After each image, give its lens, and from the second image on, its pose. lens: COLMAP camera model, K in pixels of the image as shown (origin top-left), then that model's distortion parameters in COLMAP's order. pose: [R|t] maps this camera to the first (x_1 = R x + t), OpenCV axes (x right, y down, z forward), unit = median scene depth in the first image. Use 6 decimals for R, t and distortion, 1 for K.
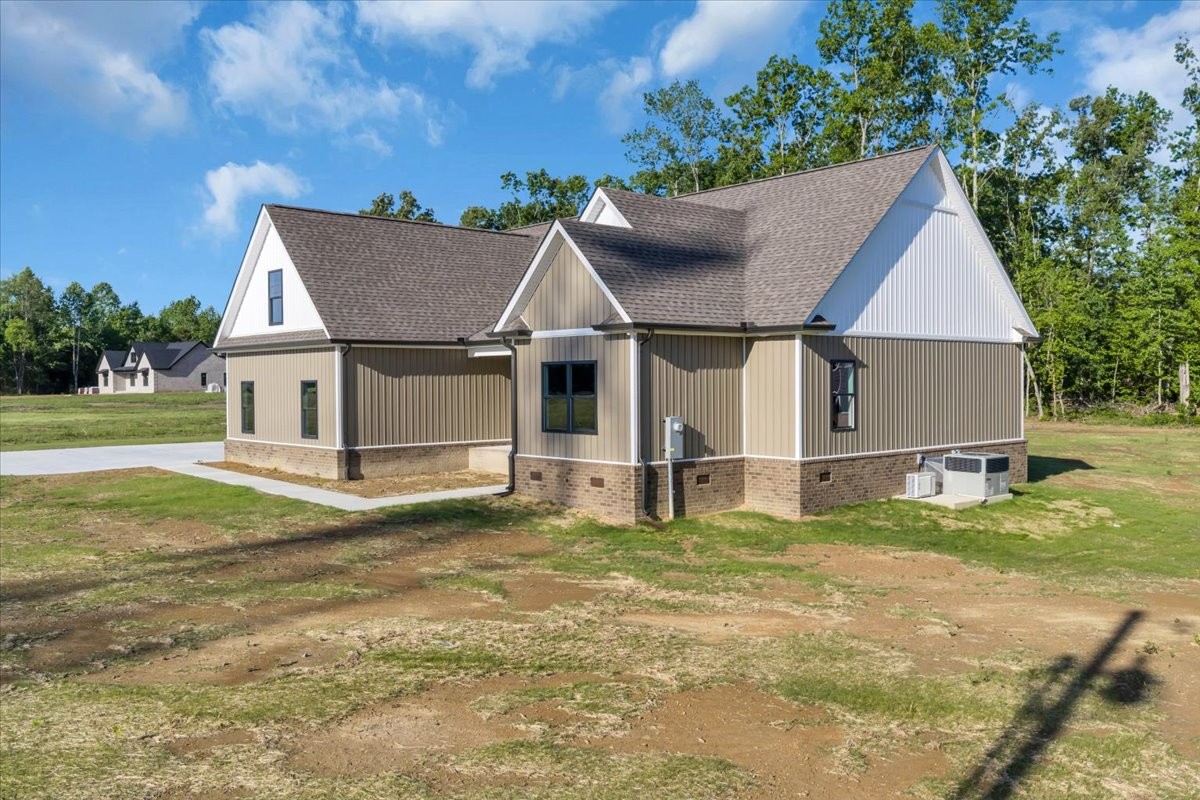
lens RADIAL K [[986.0, 0, 600.0], [0, 986.0, 400.0], [0, 0, 1]] dist [0.008612, -0.002564]
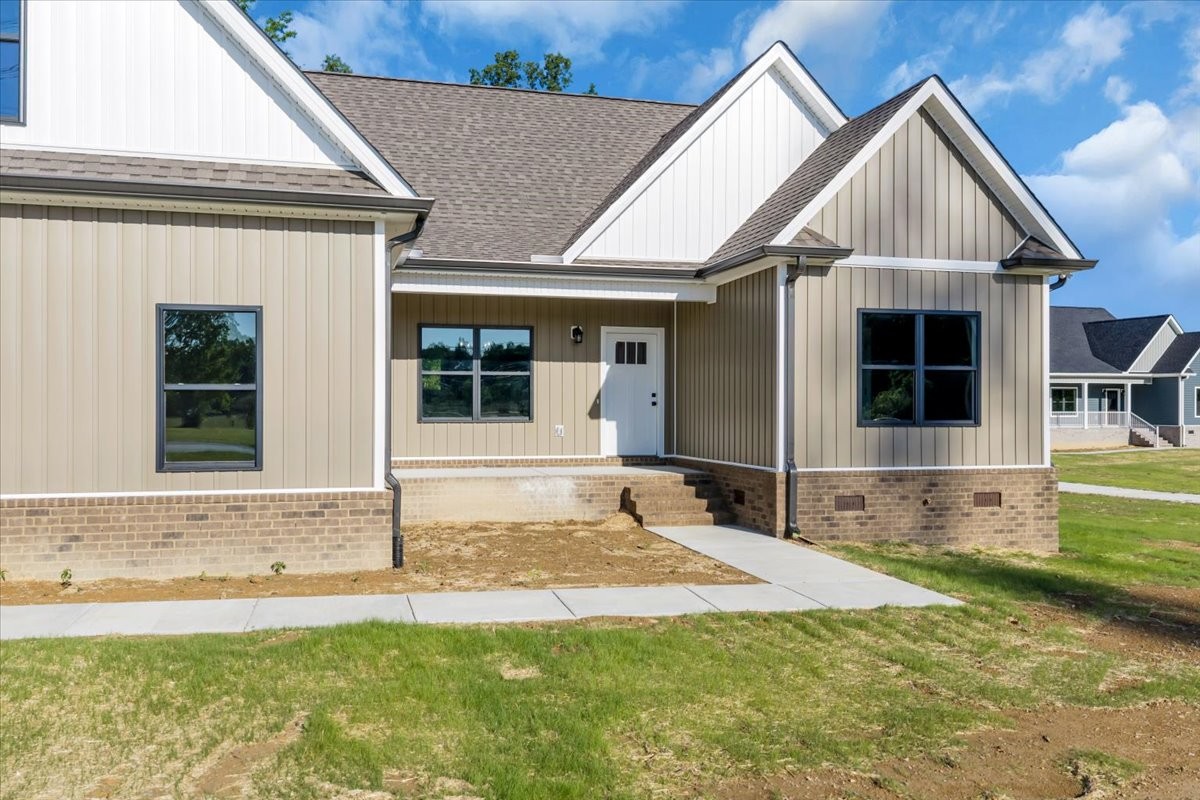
lens RADIAL K [[986.0, 0, 600.0], [0, 986.0, 400.0], [0, 0, 1]] dist [0.008612, -0.002564]
pose [[0.458303, 0.013327, 0.888696, -0.652537], [0.010278, 0.999741, -0.020292, 0.026842], [-0.888737, 0.018434, 0.458047, 0.865684]]
